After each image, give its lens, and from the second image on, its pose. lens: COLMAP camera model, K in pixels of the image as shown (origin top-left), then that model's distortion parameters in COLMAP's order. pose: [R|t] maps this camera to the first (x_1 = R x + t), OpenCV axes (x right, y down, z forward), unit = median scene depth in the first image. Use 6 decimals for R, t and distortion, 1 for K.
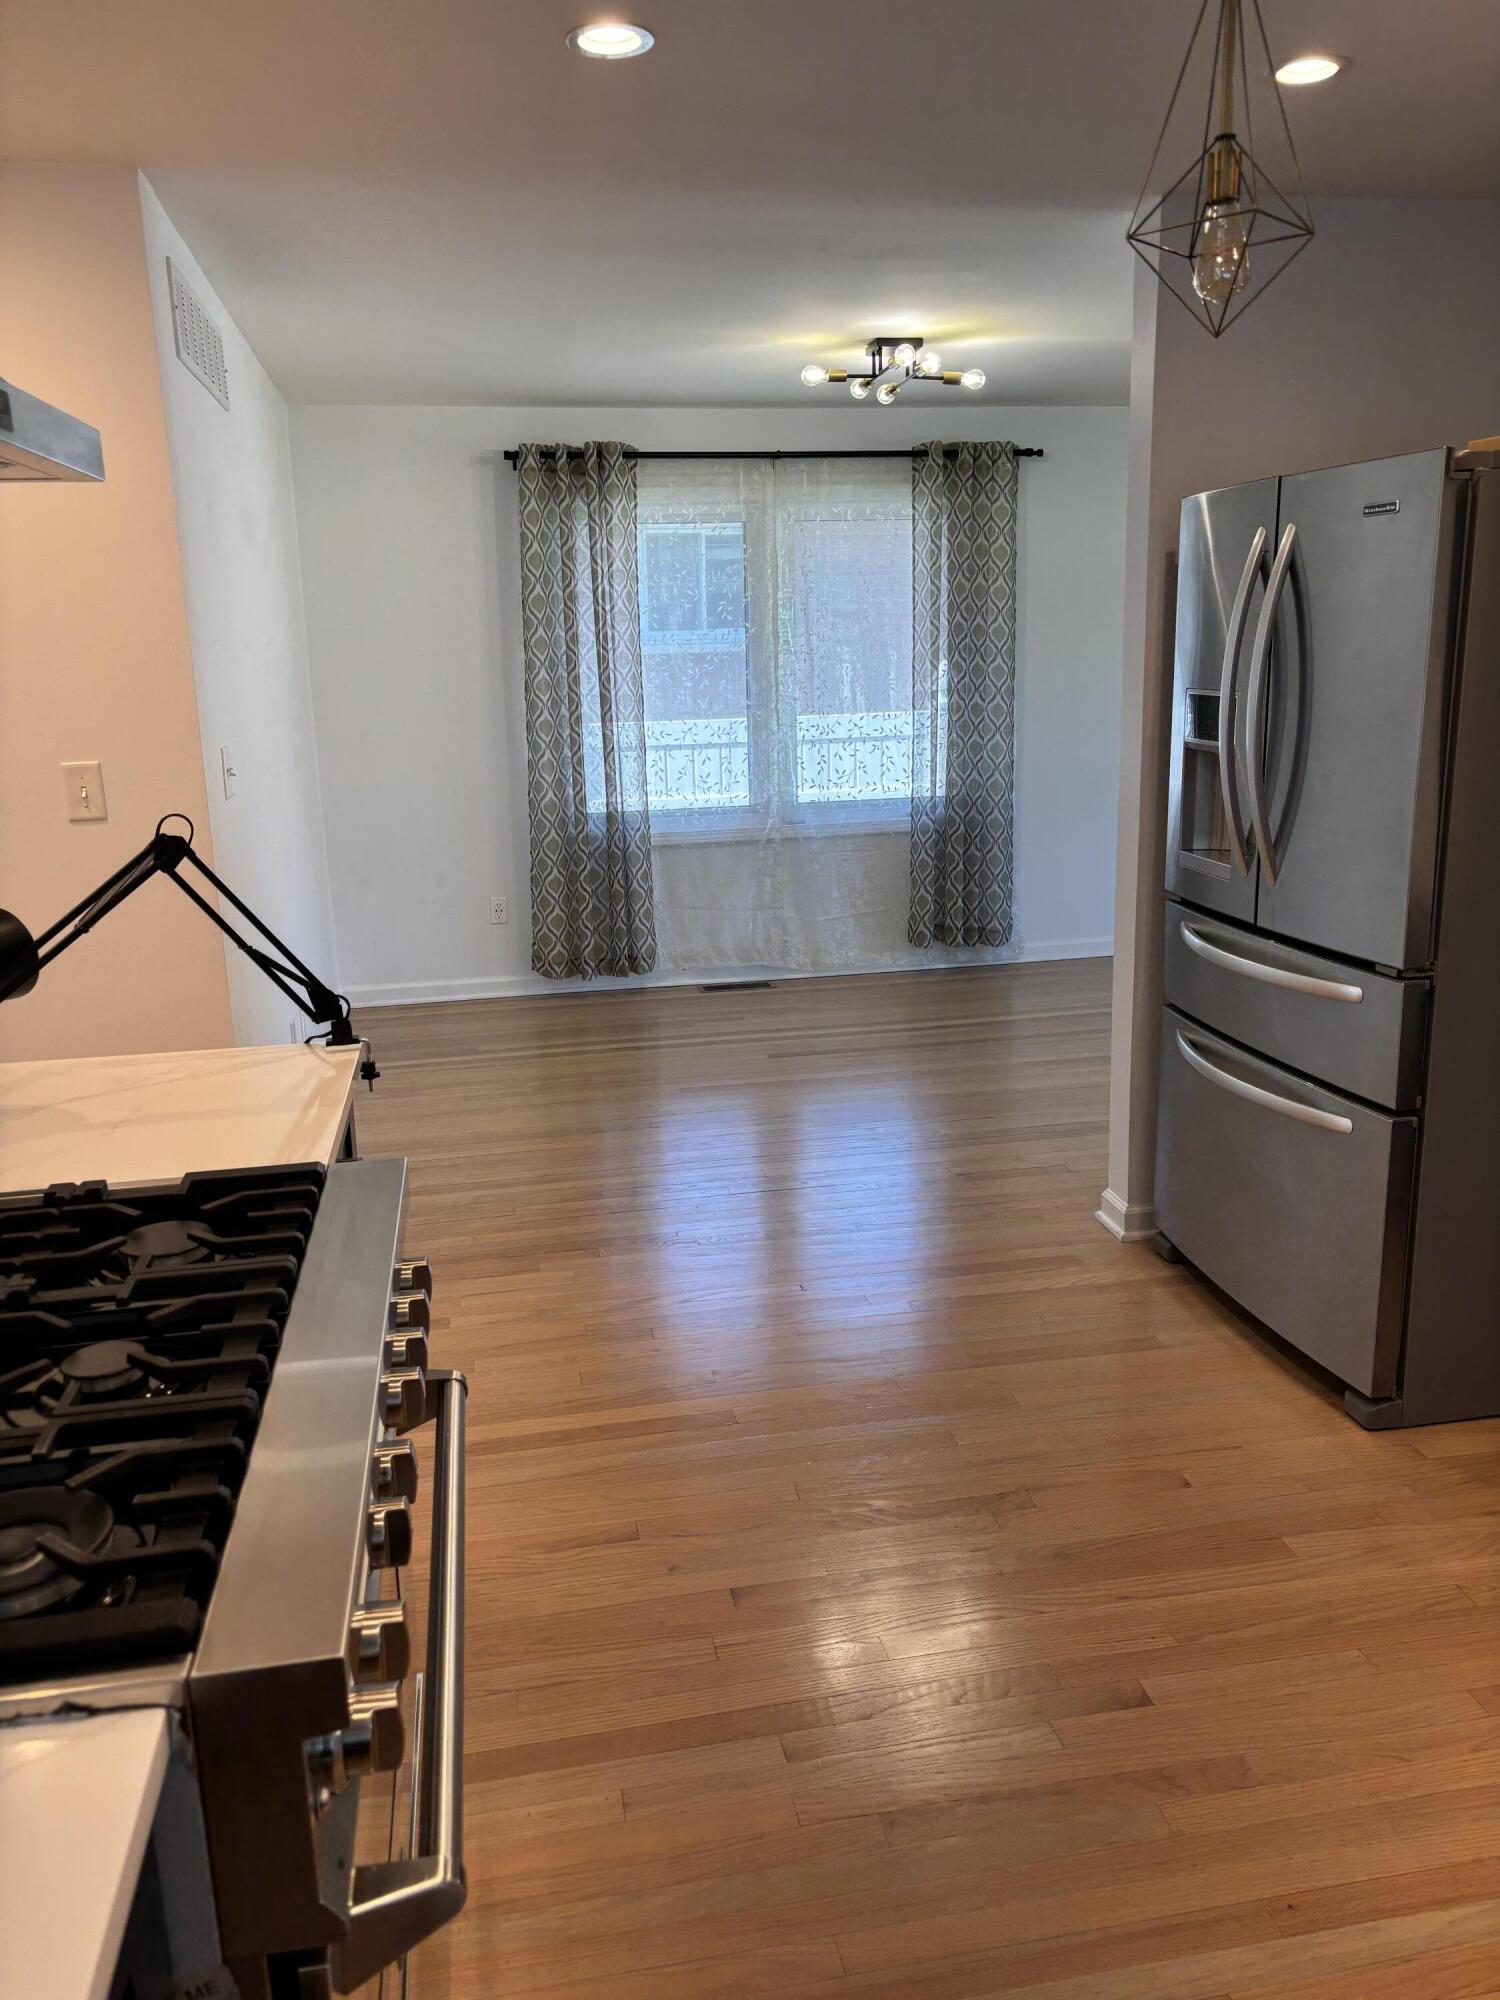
lens RADIAL K [[1494.1, 0, 724.5], [0, 1494.1, 1007.1], [0, 0, 1]] dist [0.005038, -0.008865]
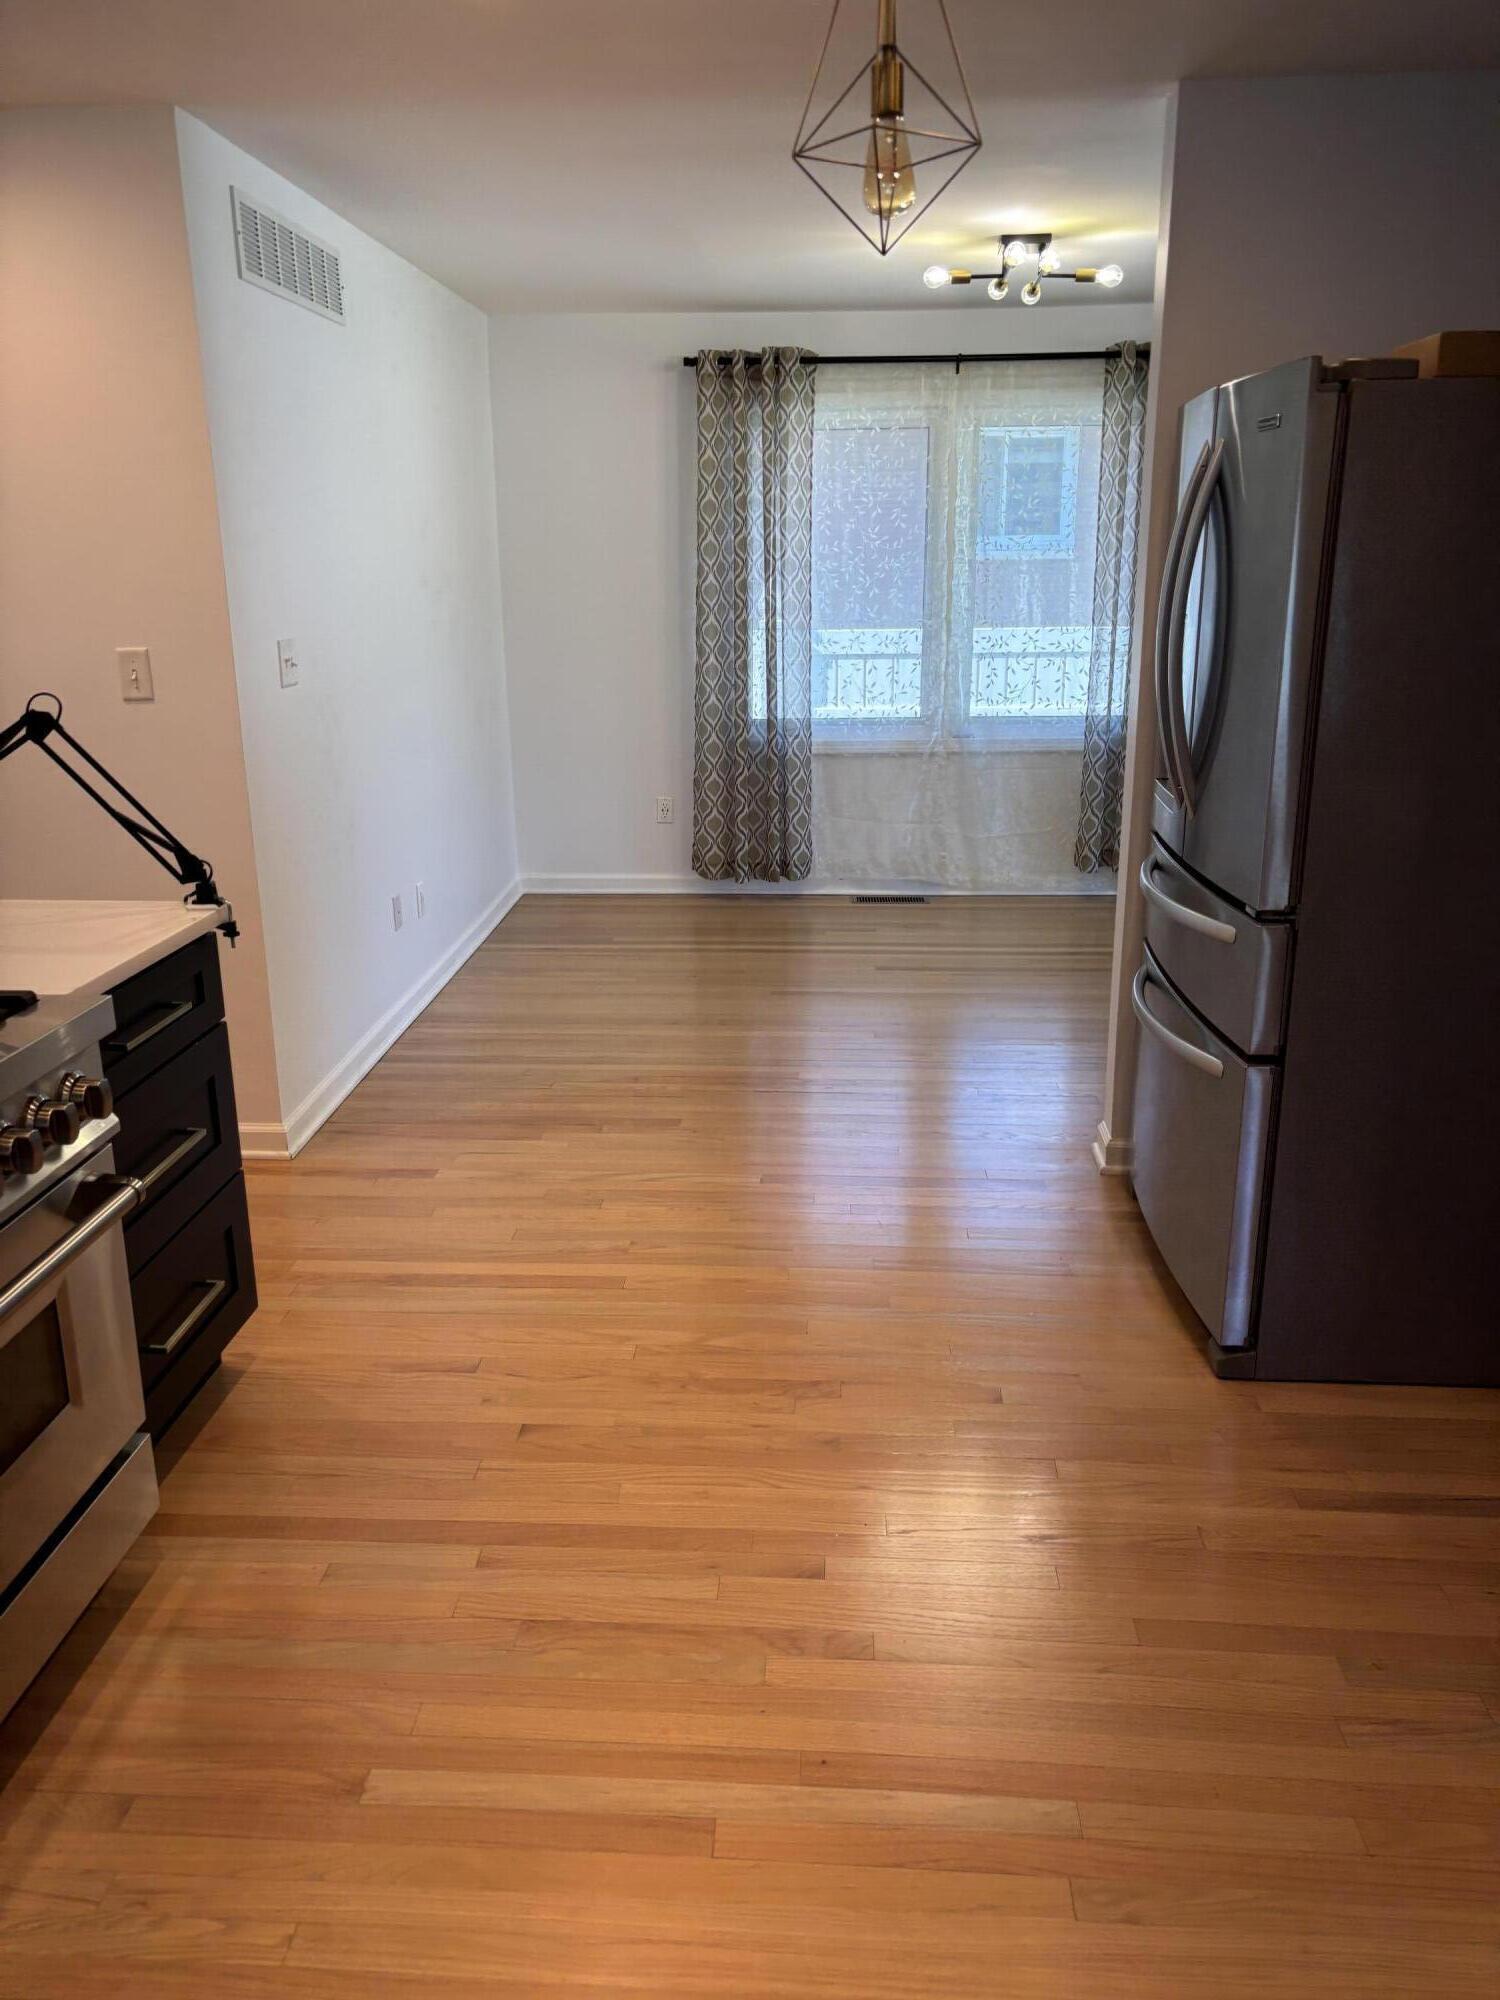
lens RADIAL K [[1502.4, 0, 737.1], [0, 1502.4, 1008.3], [0, 0, 1]] dist [-0.006569, -0.003630]
pose [[0.969237, 0.086522, -0.230419, 0.151896], [-0.073031, 0.995112, 0.066468, -0.000154], [0.235044, -0.047596, 0.970819, -0.008357]]
